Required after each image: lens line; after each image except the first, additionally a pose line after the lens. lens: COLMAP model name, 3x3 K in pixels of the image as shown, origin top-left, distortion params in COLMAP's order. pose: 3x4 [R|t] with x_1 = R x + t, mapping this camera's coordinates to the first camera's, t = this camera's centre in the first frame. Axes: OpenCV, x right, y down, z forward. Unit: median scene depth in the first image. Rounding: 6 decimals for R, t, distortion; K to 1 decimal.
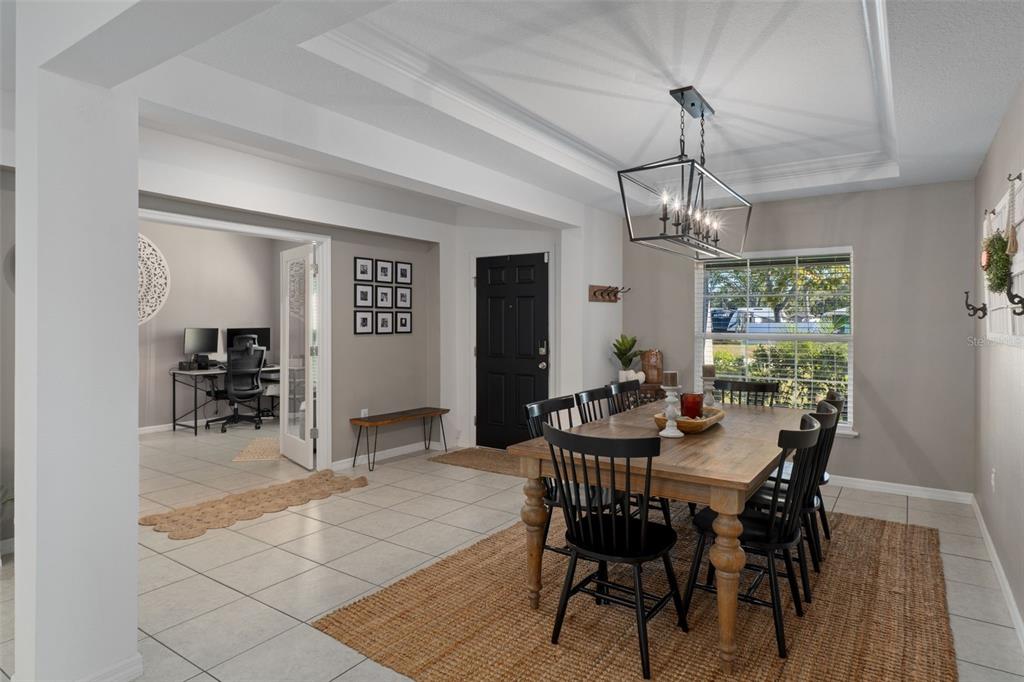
lens RADIAL K [[576.2, 0, 510.7], [0, 576.2, 327.8], [0, 0, 1]] dist [0.002492, 0.000538]
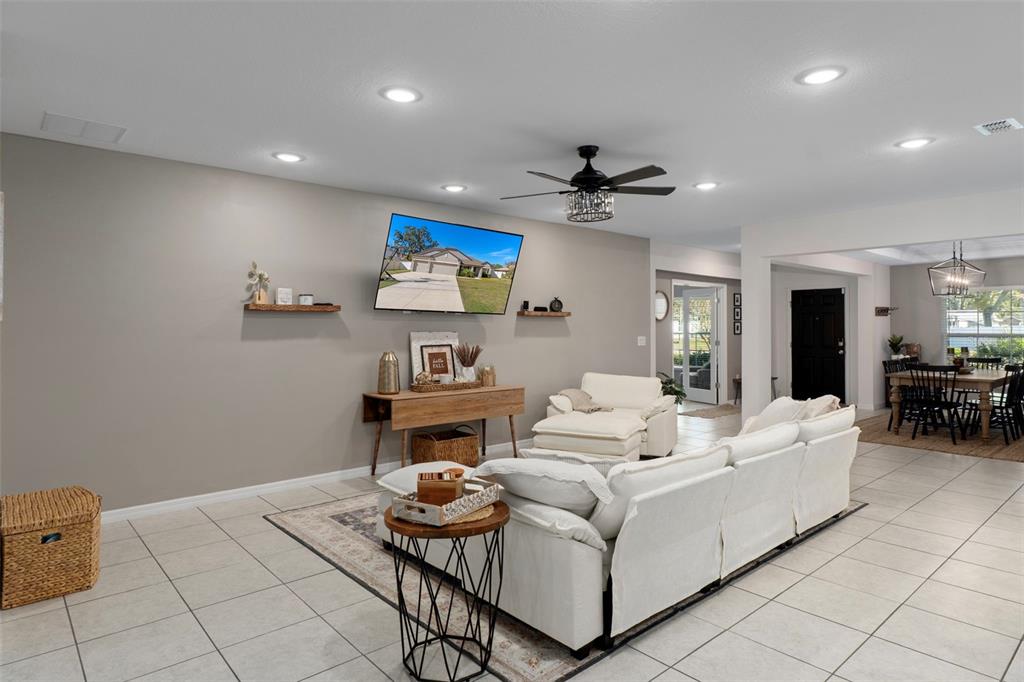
lens RADIAL K [[576.2, 0, 510.7], [0, 576.2, 327.8], [0, 0, 1]] dist [0.002492, 0.000538]
pose [[0.968238, -0.003291, -0.250009, -0.483154], [0.001164, 0.999962, -0.008655, 0.004900], [0.250028, 0.008089, 0.968205, -0.966038]]
